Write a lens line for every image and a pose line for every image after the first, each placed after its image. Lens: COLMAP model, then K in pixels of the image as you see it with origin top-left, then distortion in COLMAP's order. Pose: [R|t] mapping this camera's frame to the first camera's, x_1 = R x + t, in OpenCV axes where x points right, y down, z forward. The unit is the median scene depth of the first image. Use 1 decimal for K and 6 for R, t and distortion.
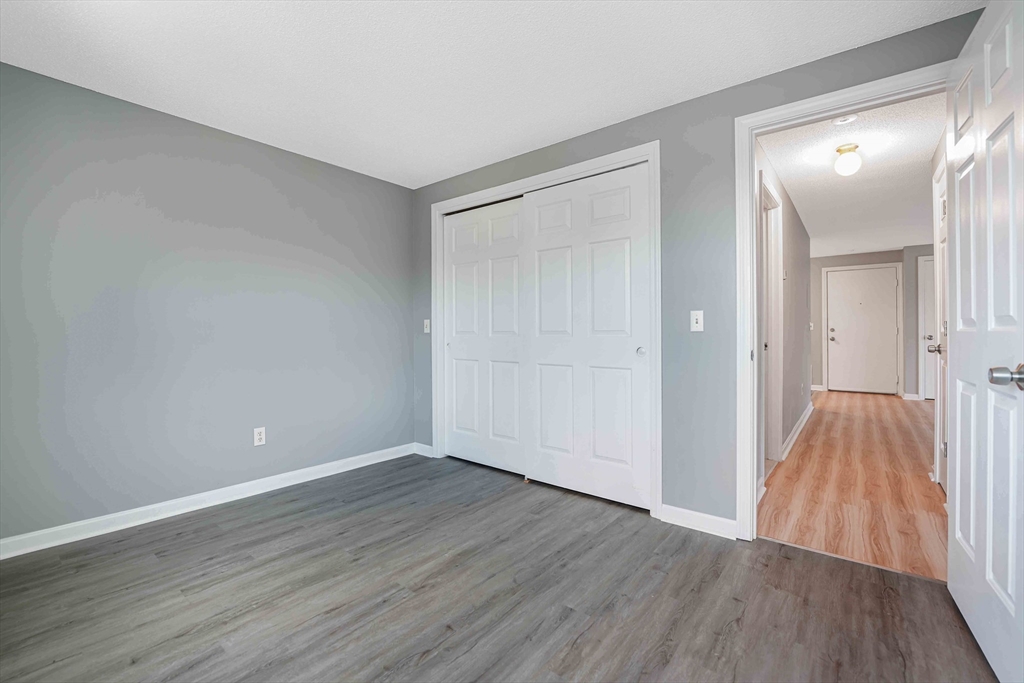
lens RADIAL K [[436.5, 0, 514.8], [0, 436.5, 342.2], [0, 0, 1]] dist [-0.032478, 0.005505]
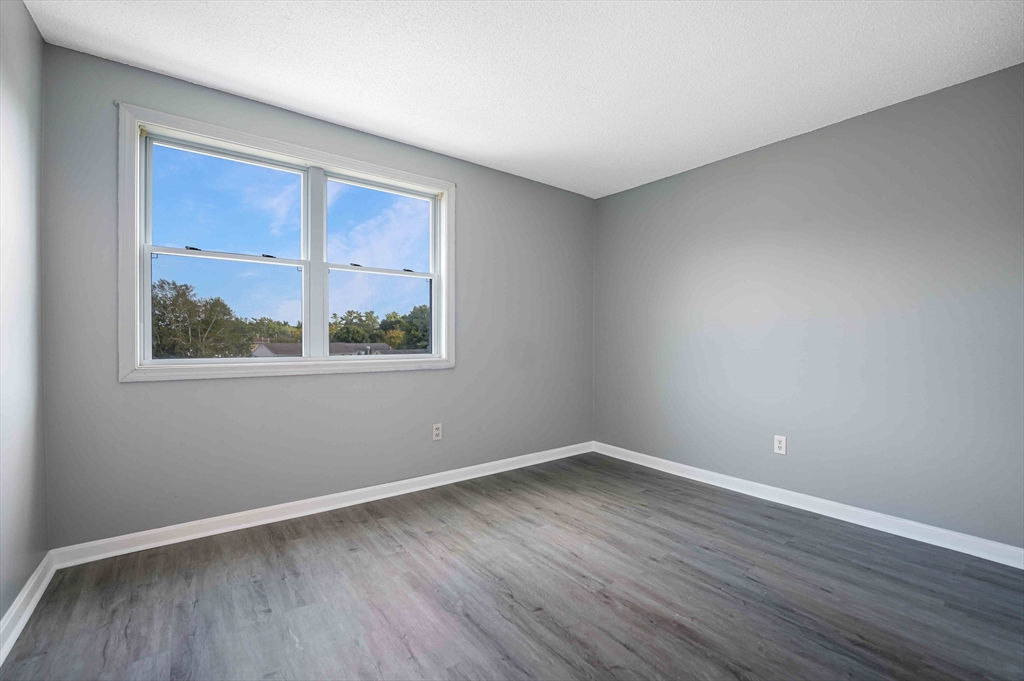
lens RADIAL K [[436.5, 0, 514.8], [0, 436.5, 341.2], [0, 0, 1]] dist [-0.032478, 0.005505]
pose [[-0.242141, 0.004993, -0.970228, 0.661043], [-0.024360, 0.999640, 0.011224, -0.014605], [0.969935, 0.026353, -0.241932, 0.862585]]
